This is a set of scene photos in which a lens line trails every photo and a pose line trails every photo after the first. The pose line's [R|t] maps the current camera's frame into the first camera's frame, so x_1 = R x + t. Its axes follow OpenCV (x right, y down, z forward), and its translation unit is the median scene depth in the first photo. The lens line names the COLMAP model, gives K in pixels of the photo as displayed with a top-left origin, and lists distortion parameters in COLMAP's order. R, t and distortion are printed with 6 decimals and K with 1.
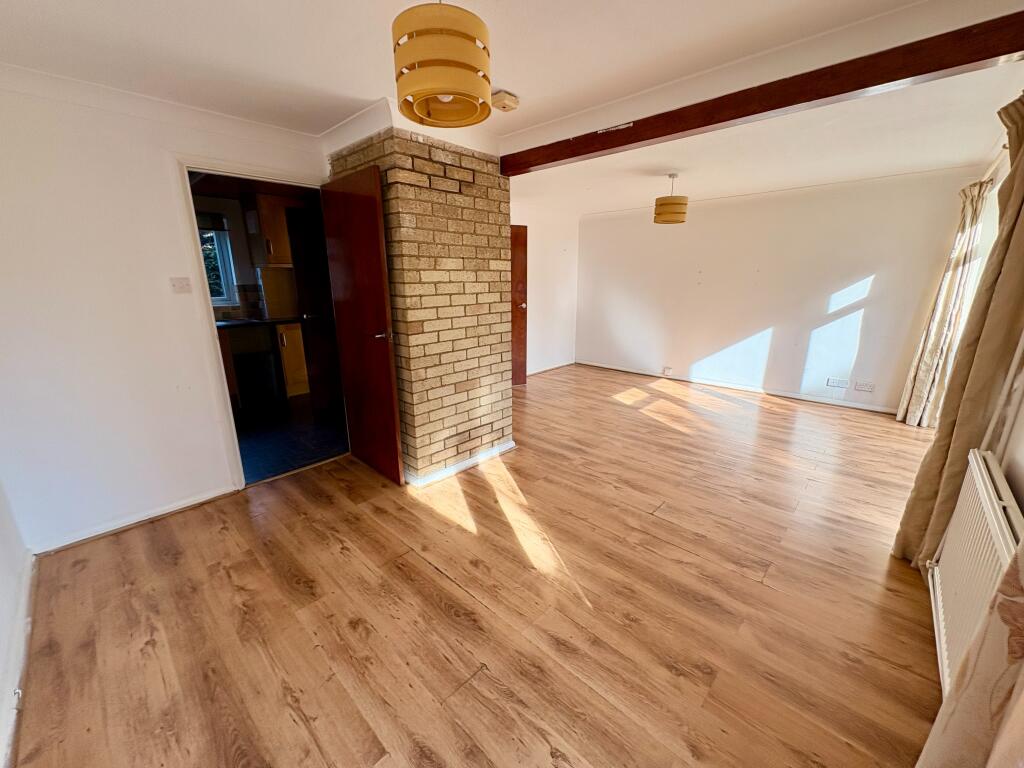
lens RADIAL K [[407.3, 0, 509.4], [0, 407.3, 382.1], [0, 0, 1]] dist [-0.001890, 0.000243]
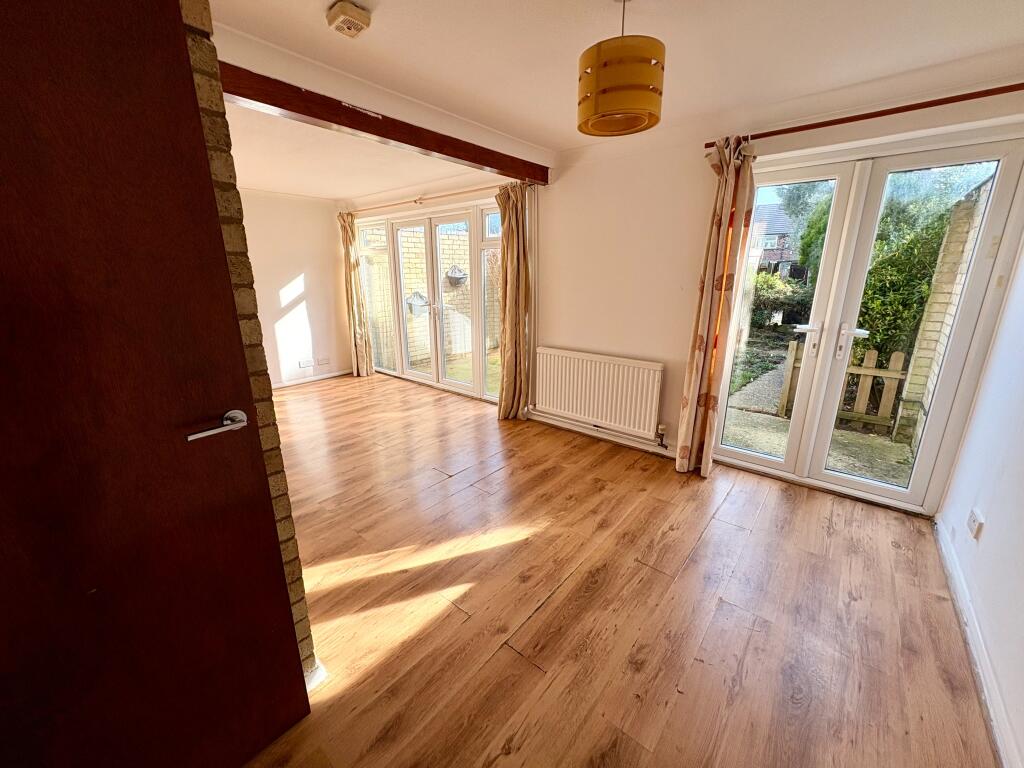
lens RADIAL K [[407.3, 0, 509.6], [0, 407.3, 385.4], [0, 0, 1]] dist [-0.001890, 0.000243]
pose [[-0.063635, -0.260322, 0.963422, -0.957237], [0.252202, 0.929849, 0.267909, -0.254393], [-0.965580, 0.260026, 0.006483, 0.999570]]
